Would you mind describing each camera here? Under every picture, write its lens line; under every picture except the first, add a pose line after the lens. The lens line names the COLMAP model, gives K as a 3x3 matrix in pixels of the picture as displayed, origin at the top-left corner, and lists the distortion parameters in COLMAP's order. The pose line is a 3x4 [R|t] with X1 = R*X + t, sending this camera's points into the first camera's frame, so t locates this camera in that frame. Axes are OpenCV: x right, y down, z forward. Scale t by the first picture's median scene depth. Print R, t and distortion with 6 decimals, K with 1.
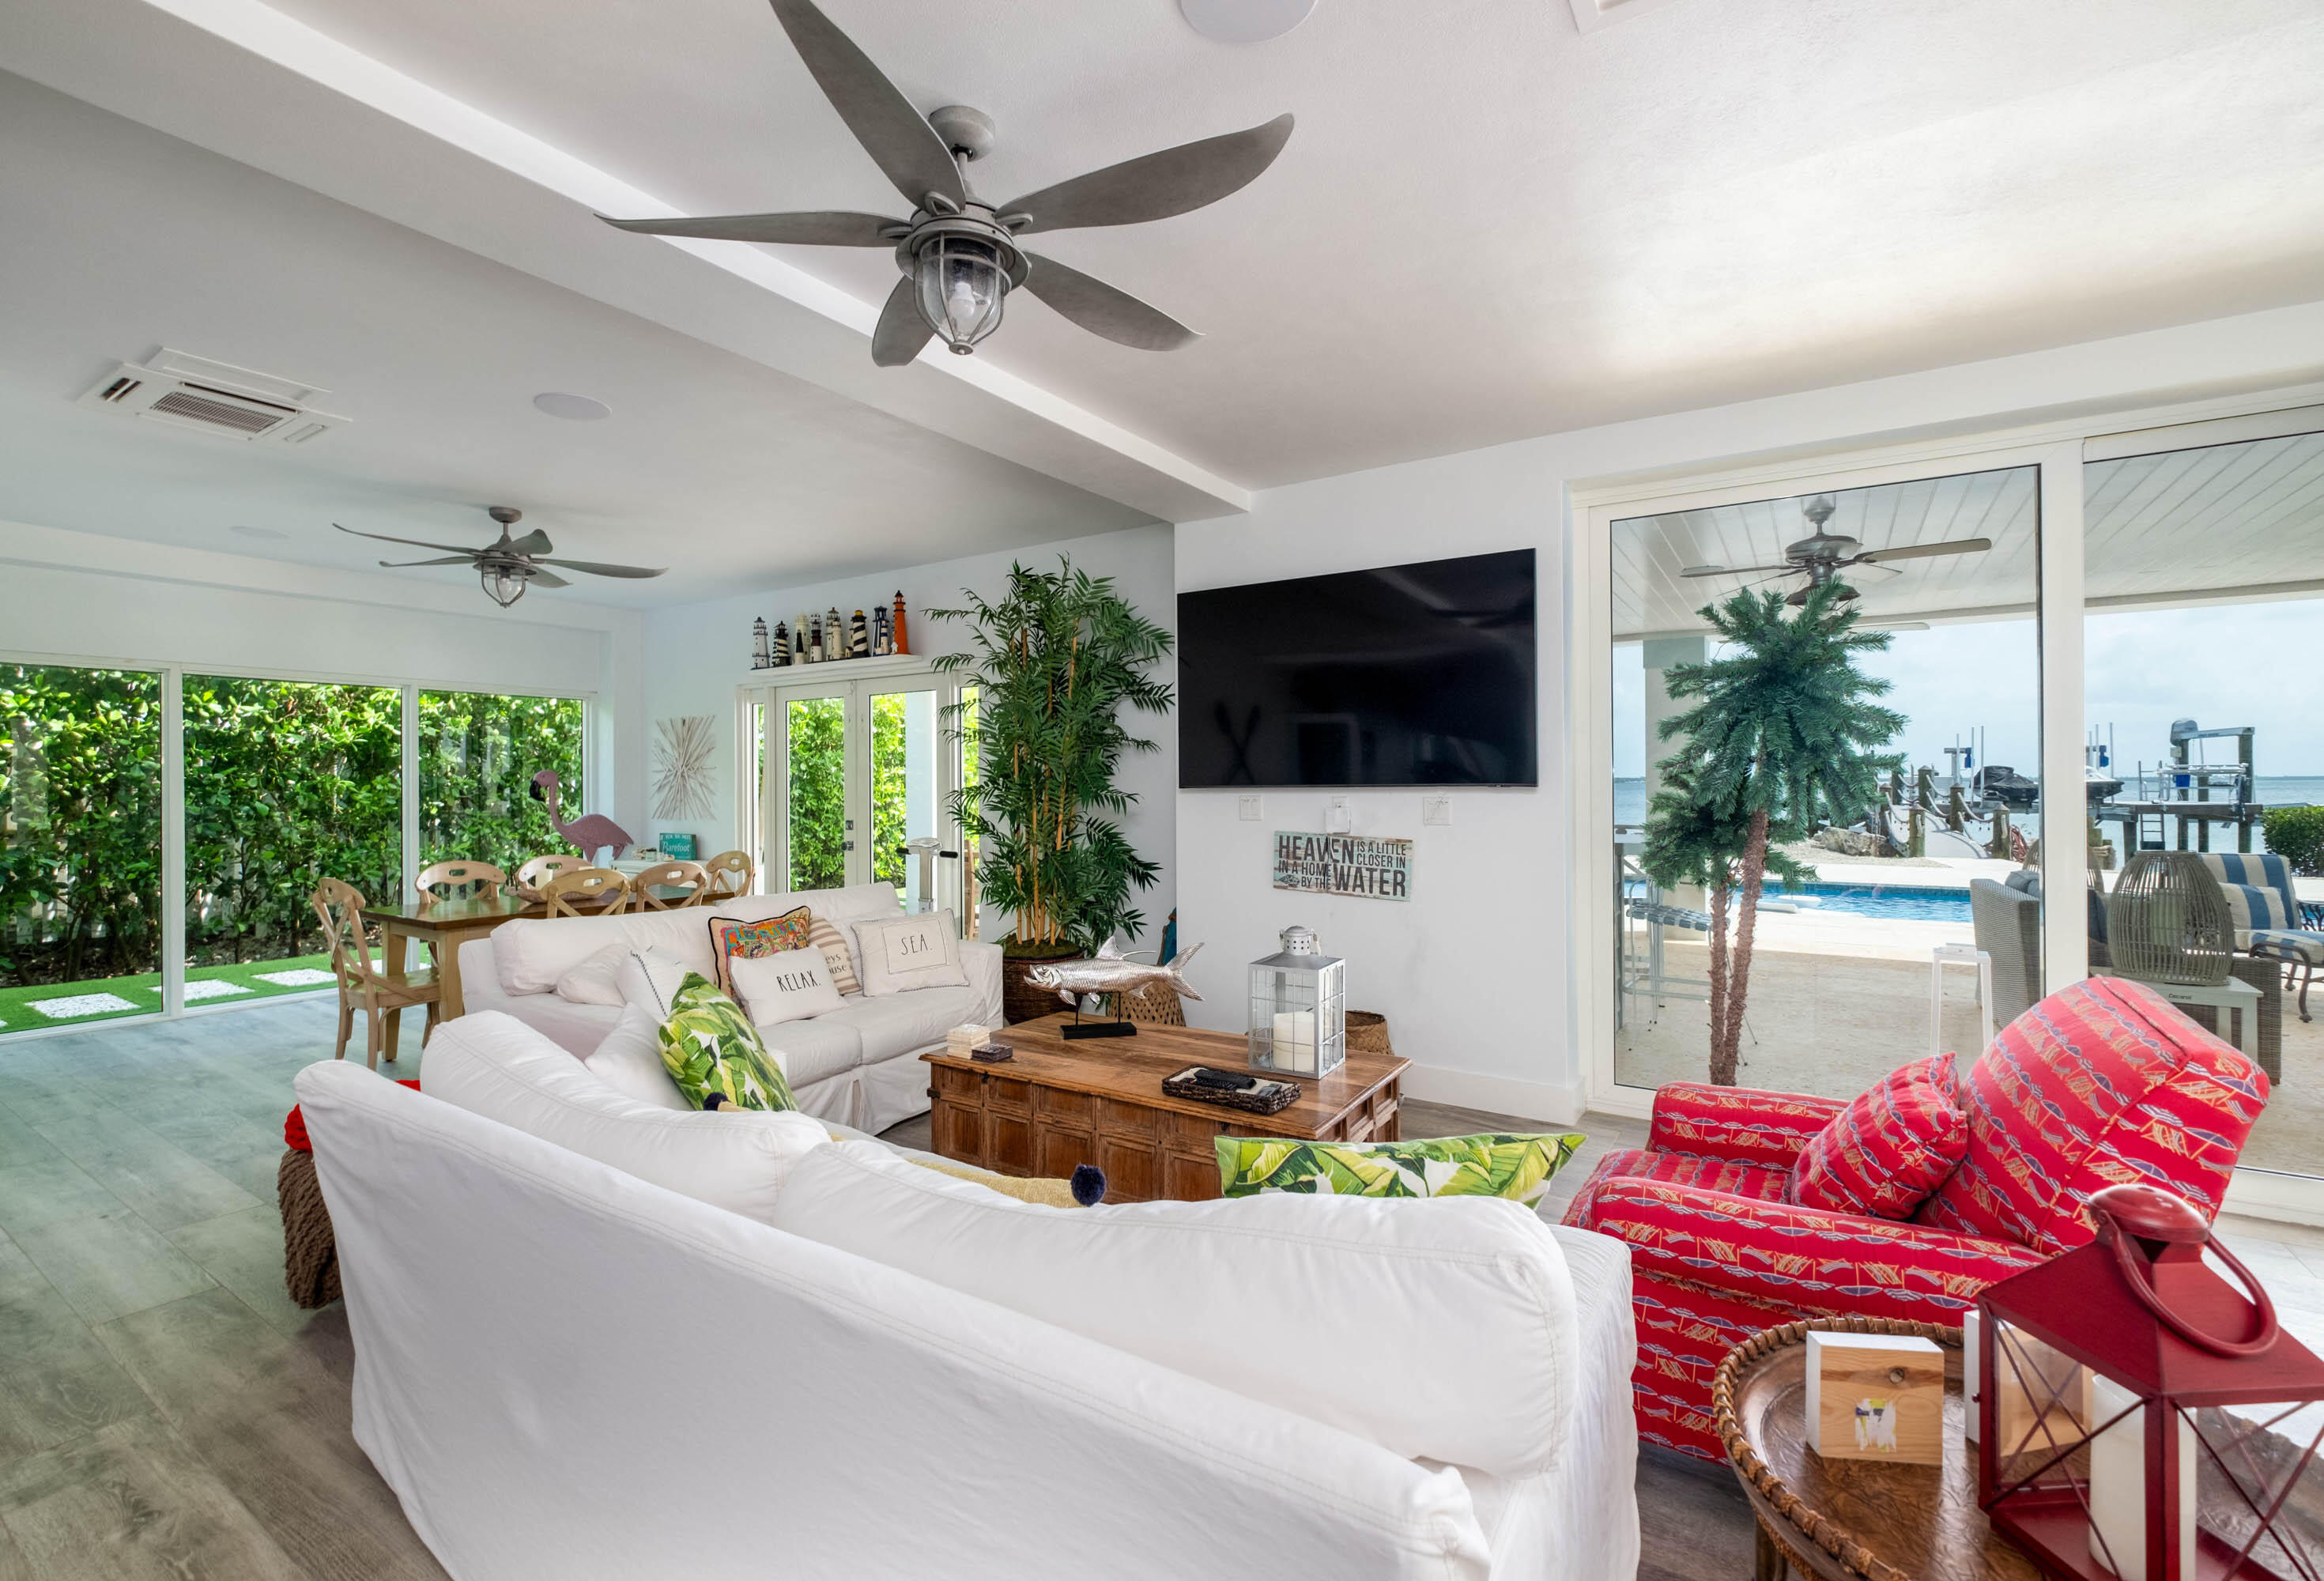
lens RADIAL K [[1075.2, 0, 1159.7], [0, 1075.2, 799.4], [0, 0, 1]] dist [0.001700, 0.000691]
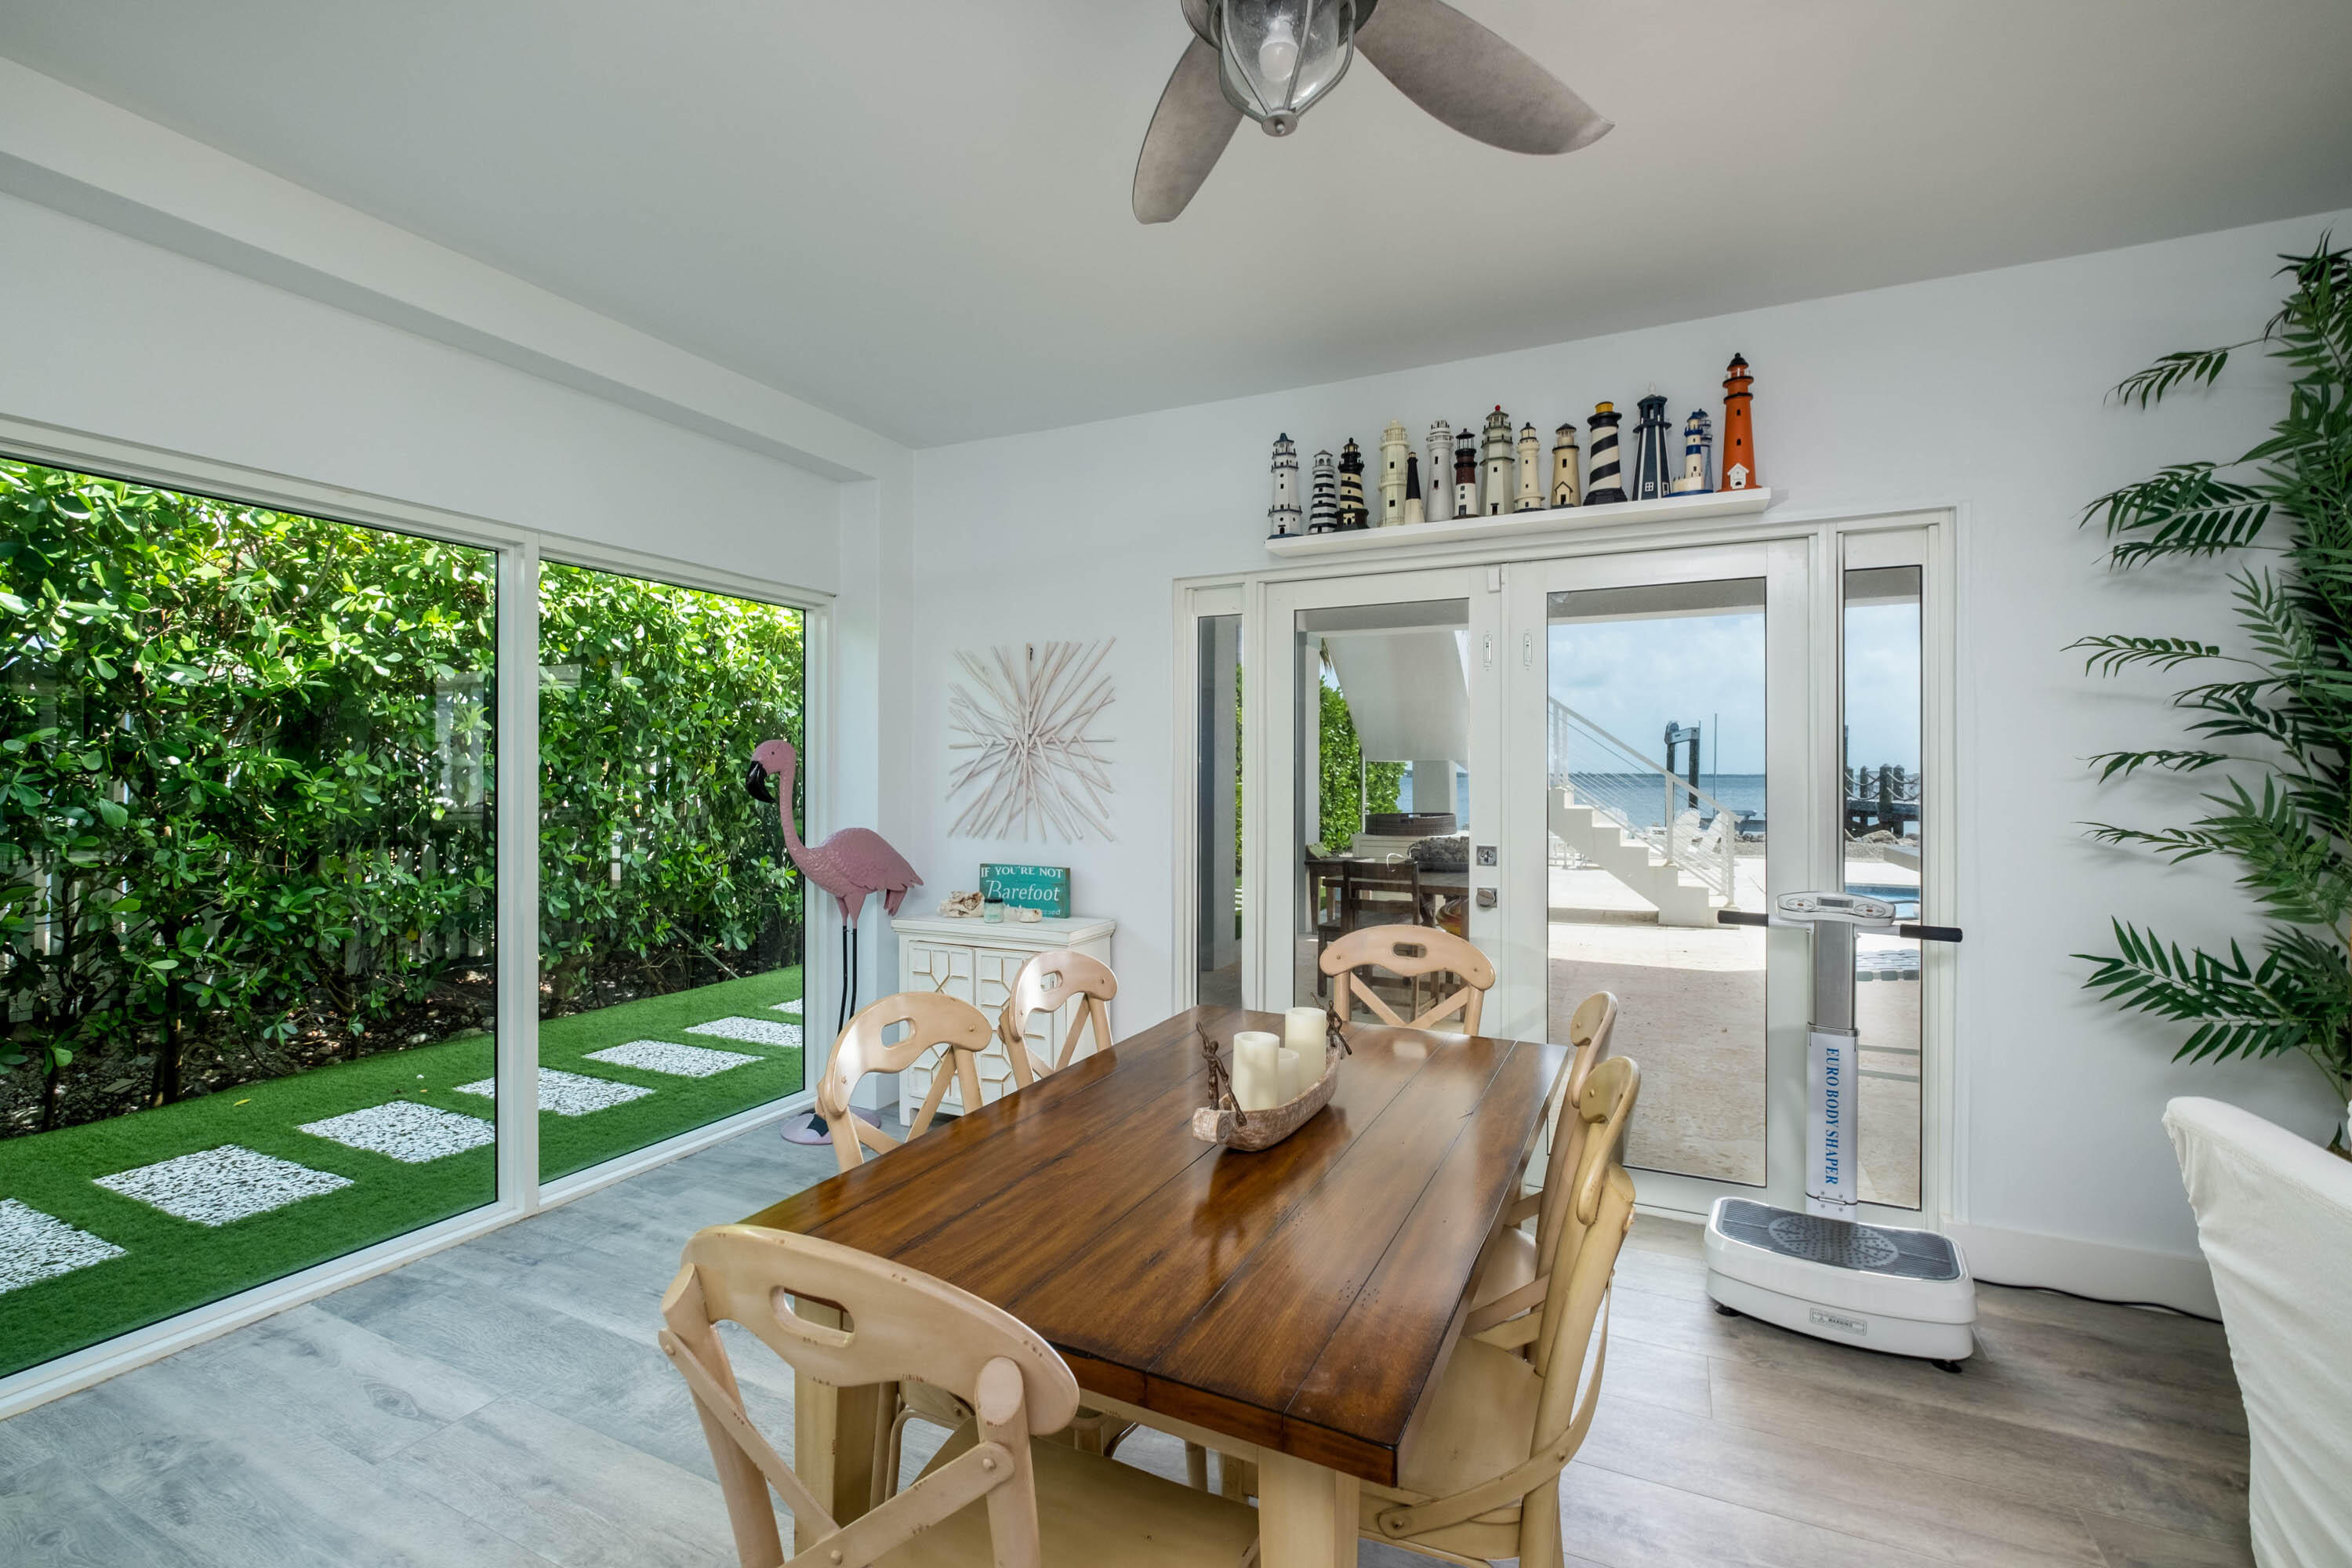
lens RADIAL K [[1028.3, 0, 1180.6], [0, 1028.3, 781.0], [0, 0, 1]] dist [-0.001983, -0.000422]
pose [[0.989600, 0.006857, 0.143682, -0.410283], [-0.005758, 0.999951, -0.008062, -0.005197], [-0.143731, 0.007151, 0.989591, 0.457335]]
